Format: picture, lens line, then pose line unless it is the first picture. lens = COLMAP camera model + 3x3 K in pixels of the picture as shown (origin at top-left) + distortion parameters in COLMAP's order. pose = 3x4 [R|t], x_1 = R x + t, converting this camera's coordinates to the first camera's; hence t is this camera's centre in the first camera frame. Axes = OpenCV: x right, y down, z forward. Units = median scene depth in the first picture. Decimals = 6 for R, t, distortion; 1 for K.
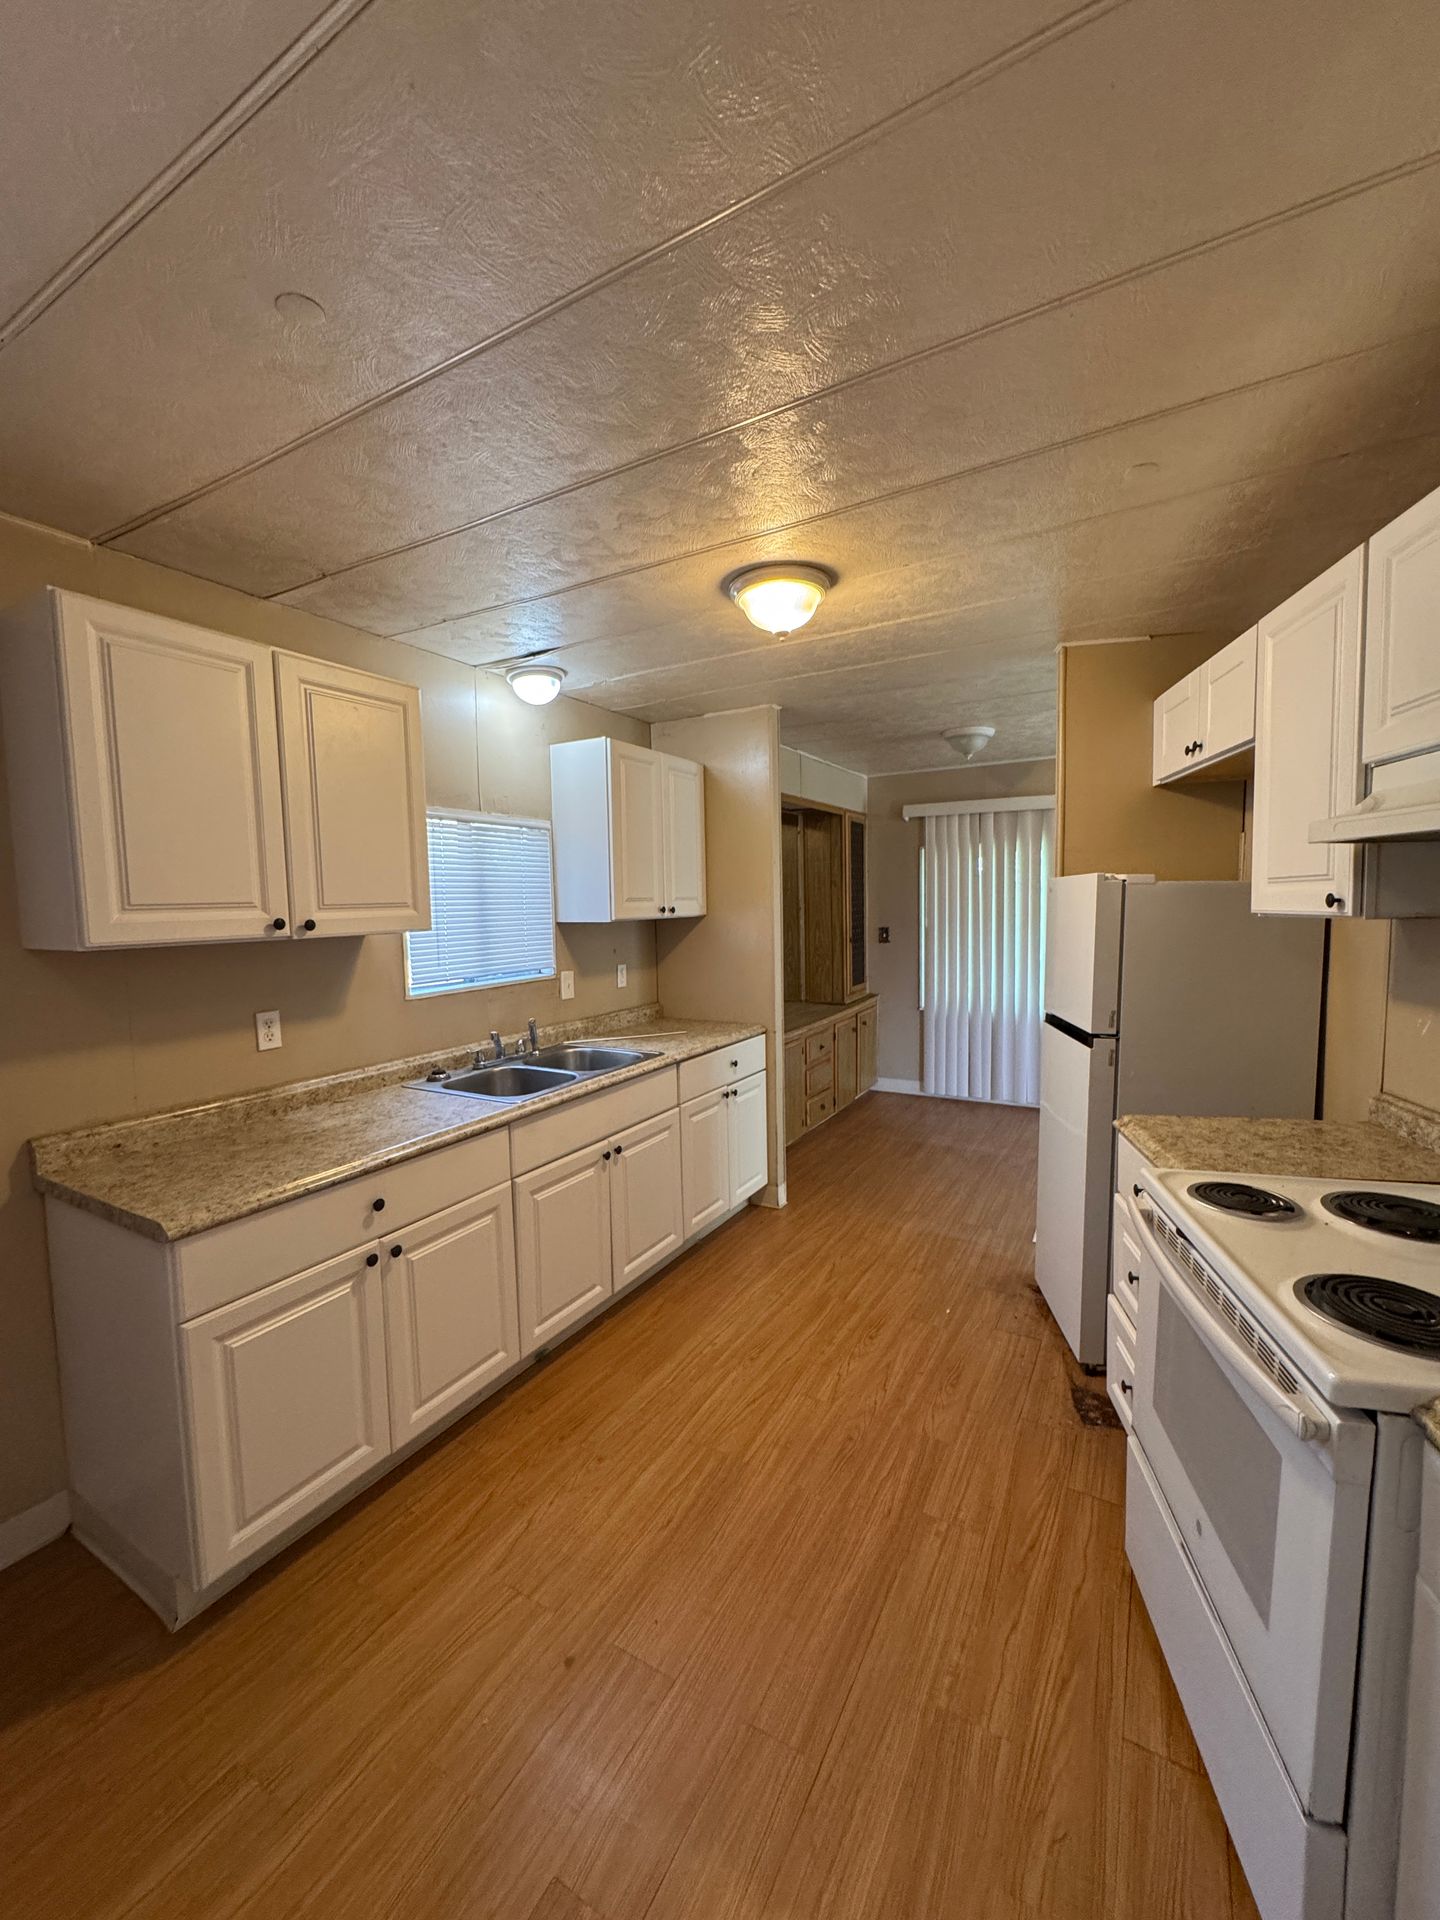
lens RADIAL K [[768.9, 0, 720.0], [0, 768.9, 960.0], [0, 0, 1]] dist [-0.000151, 0.000320]
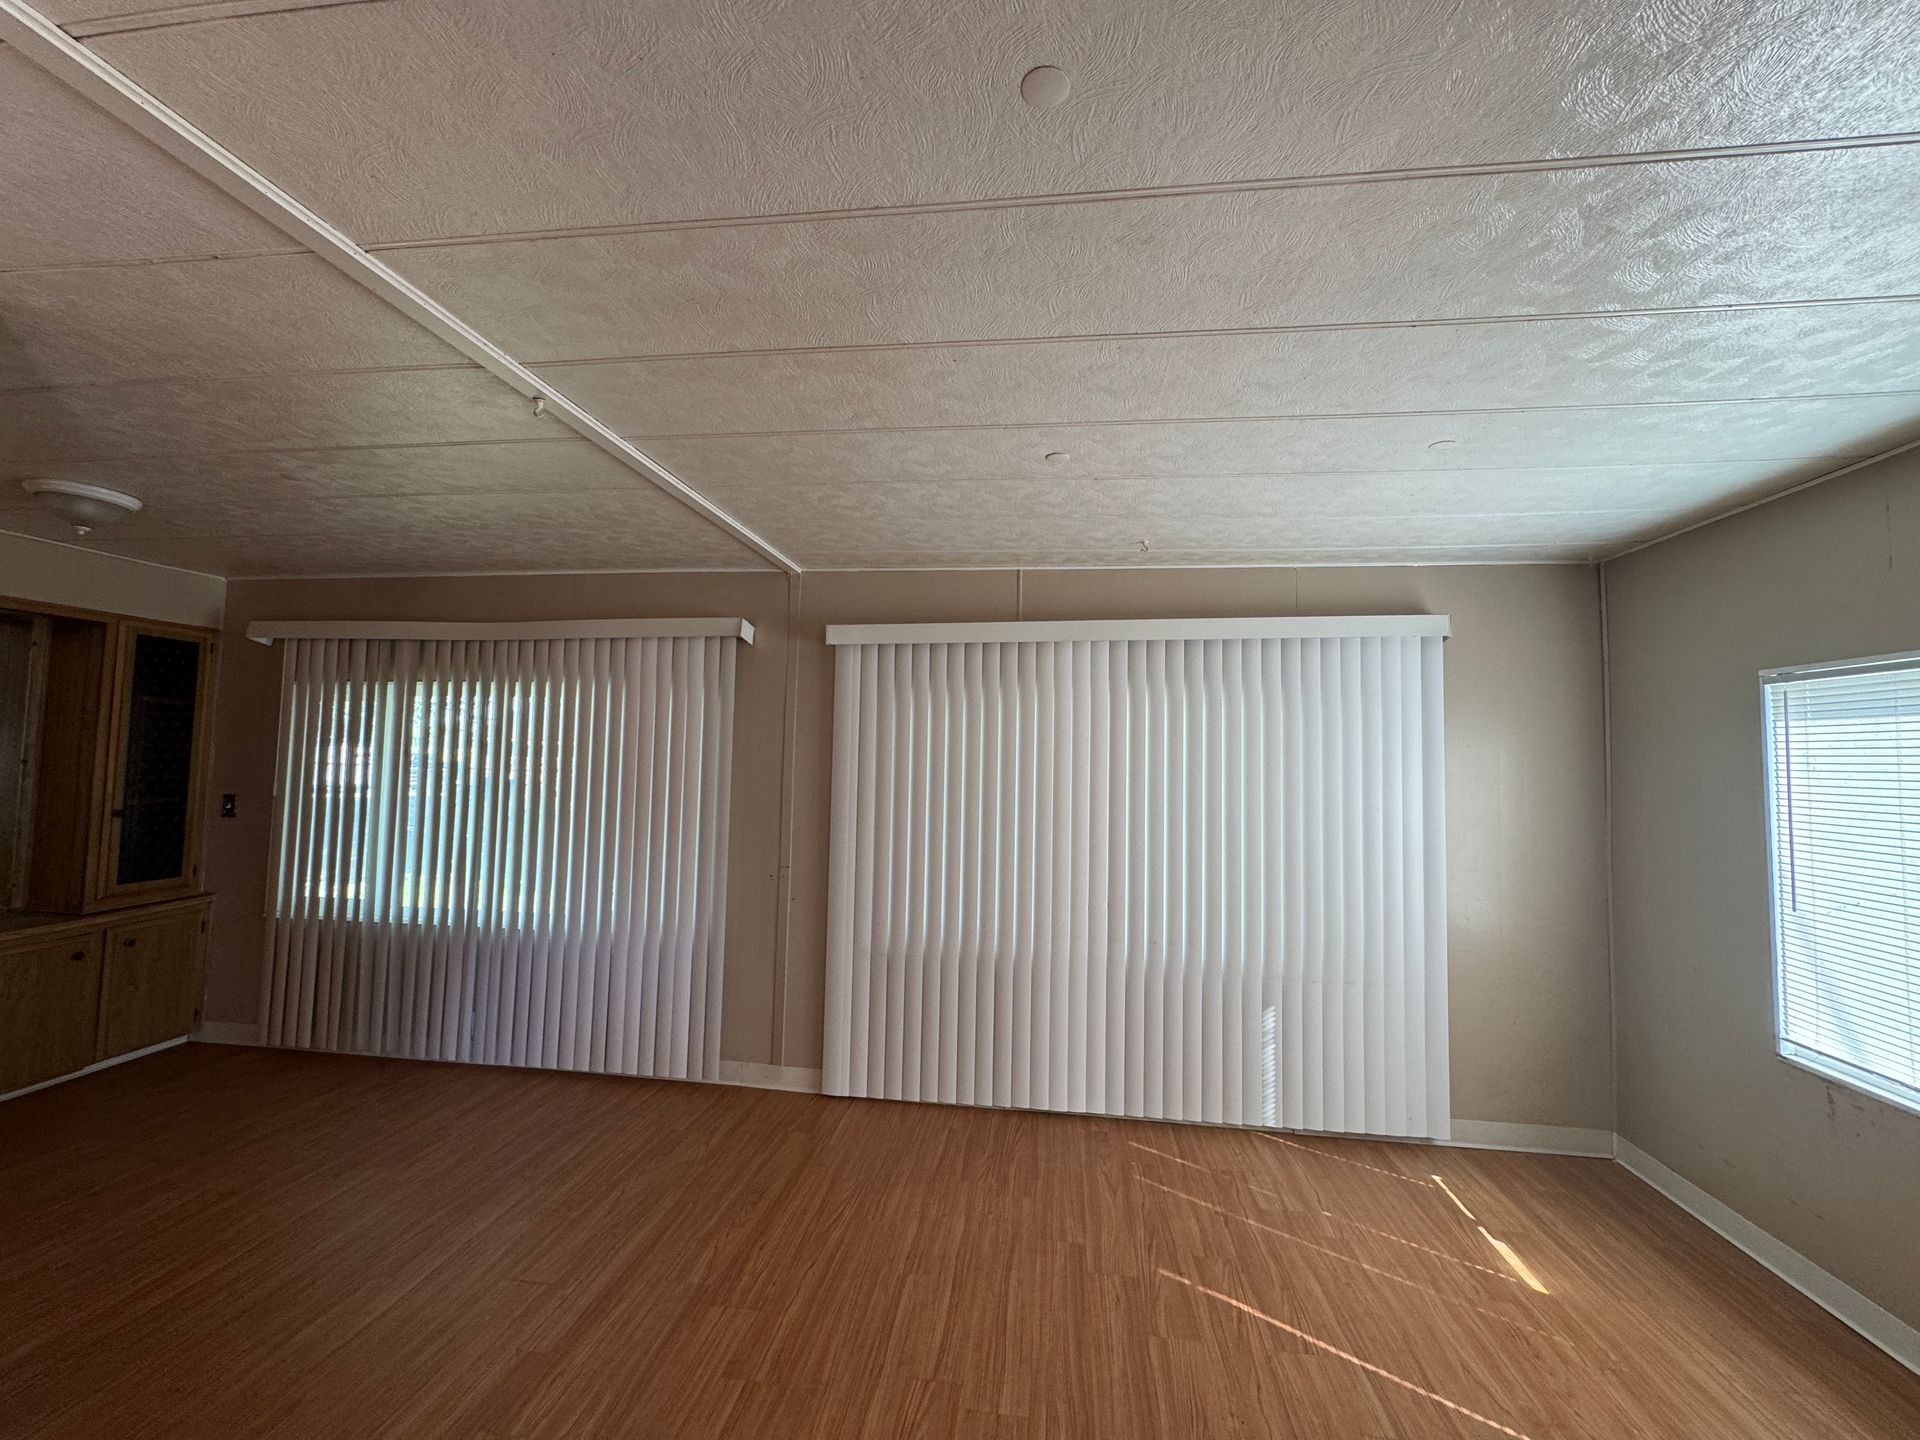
lens RADIAL K [[768.9, 0, 960.0], [0, 768.9, 720.0], [0, 0, 1]] dist [-0.000151, 0.000320]
pose [[0.925510, 0.058090, 0.374242, 0.592451], [-0.006246, 0.990373, -0.138281, -0.018699], [-0.378672, 0.125643, 0.916963, 0.124000]]
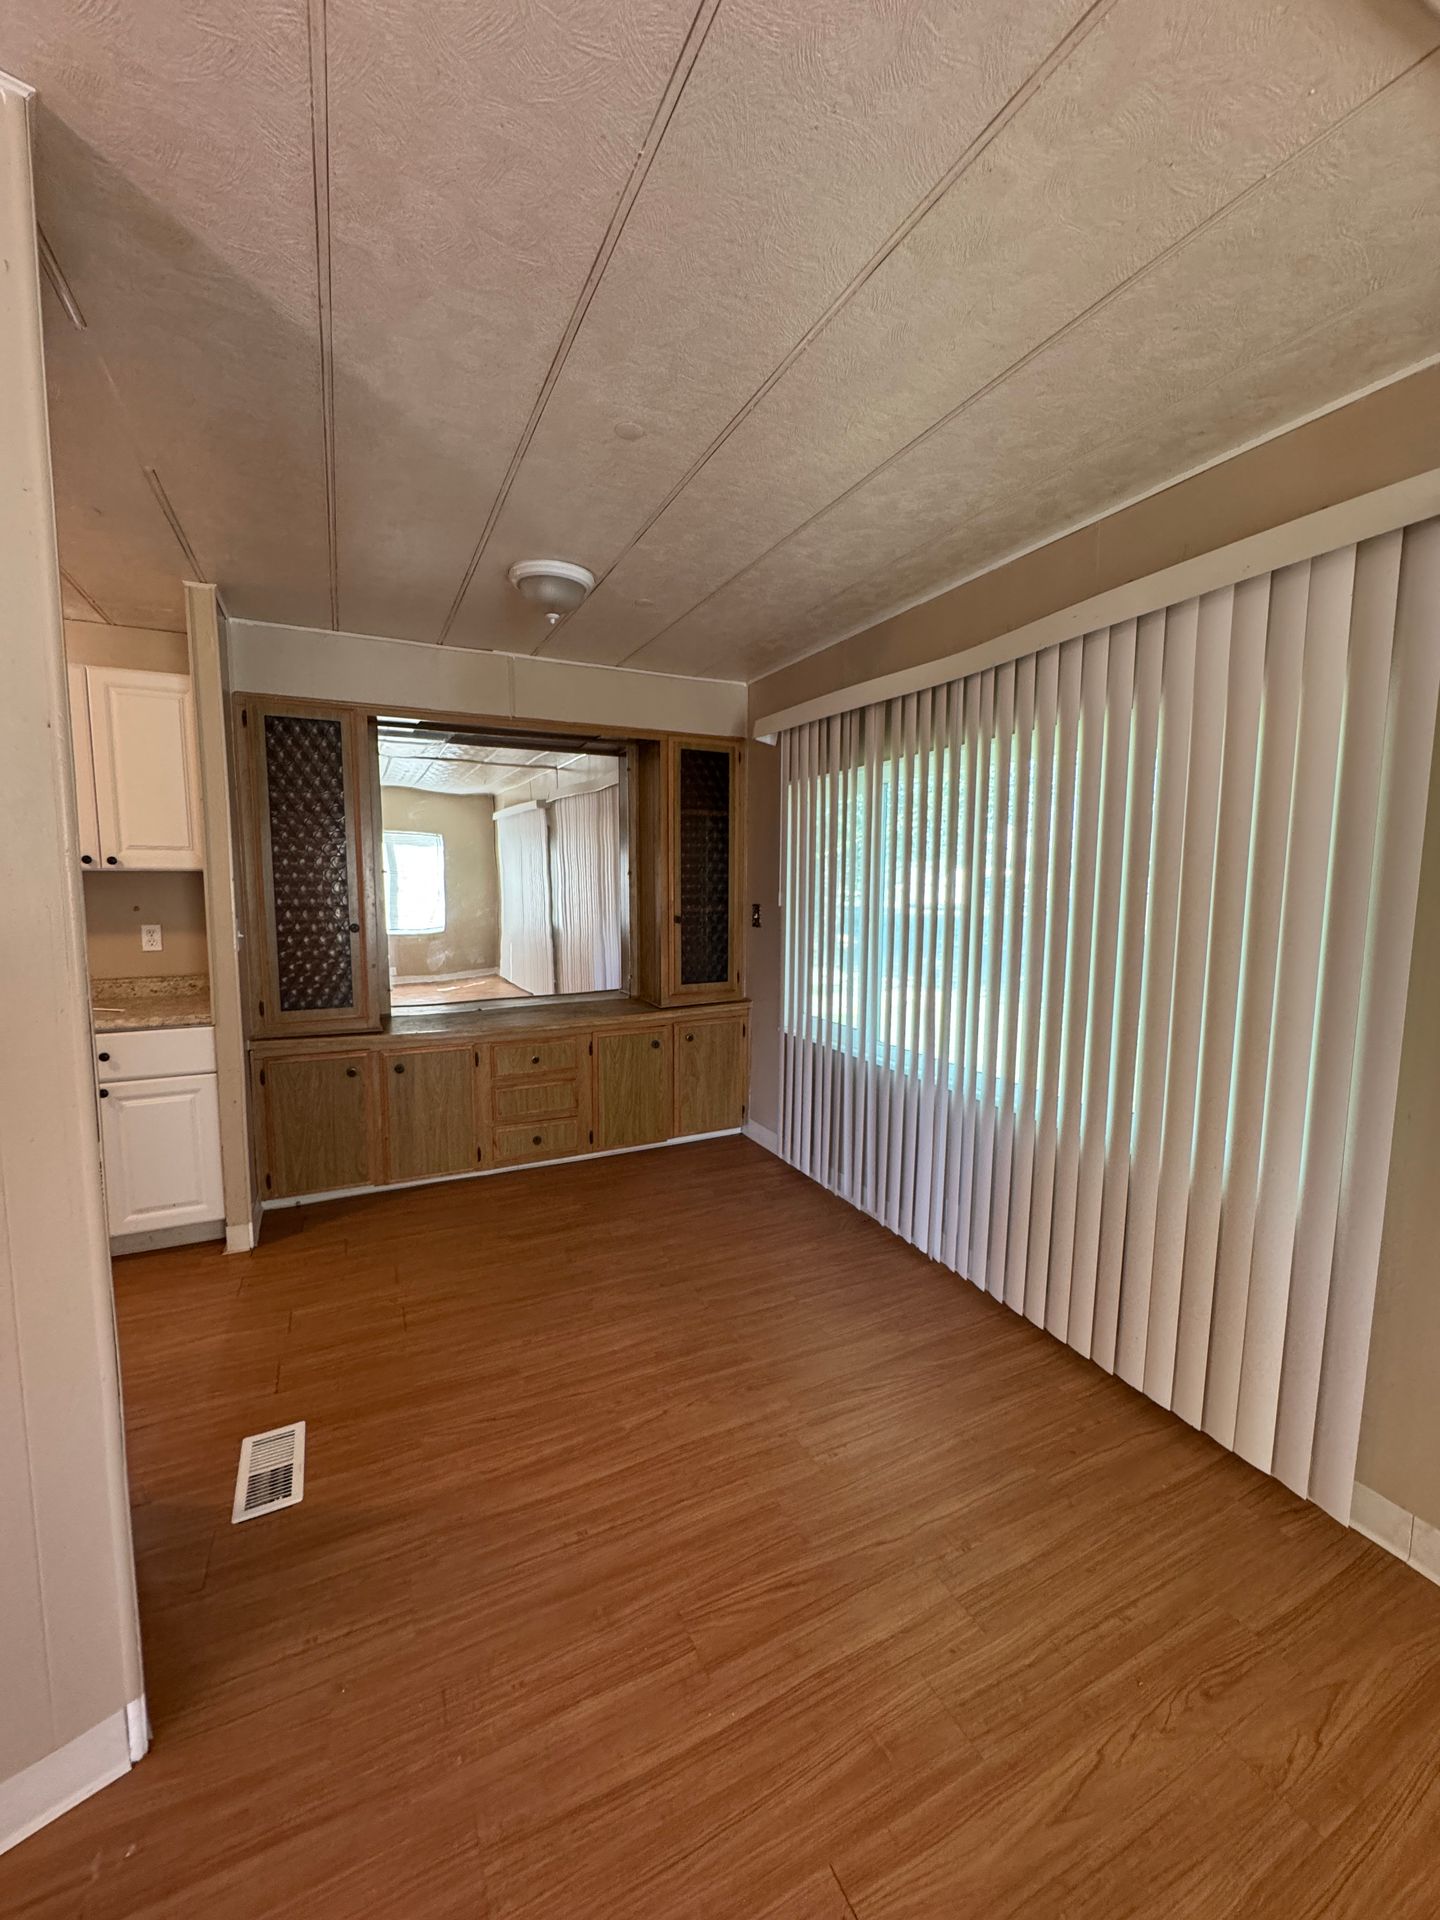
lens RADIAL K [[768.9, 0, 720.0], [0, 768.9, 960.0], [0, 0, 1]] dist [-0.000151, 0.000320]
pose [[0.828088, 0.083234, -0.554385, 0.608007], [-0.065171, 0.996504, 0.052265, -0.028538], [0.556798, -0.007150, 0.830617, 0.440349]]
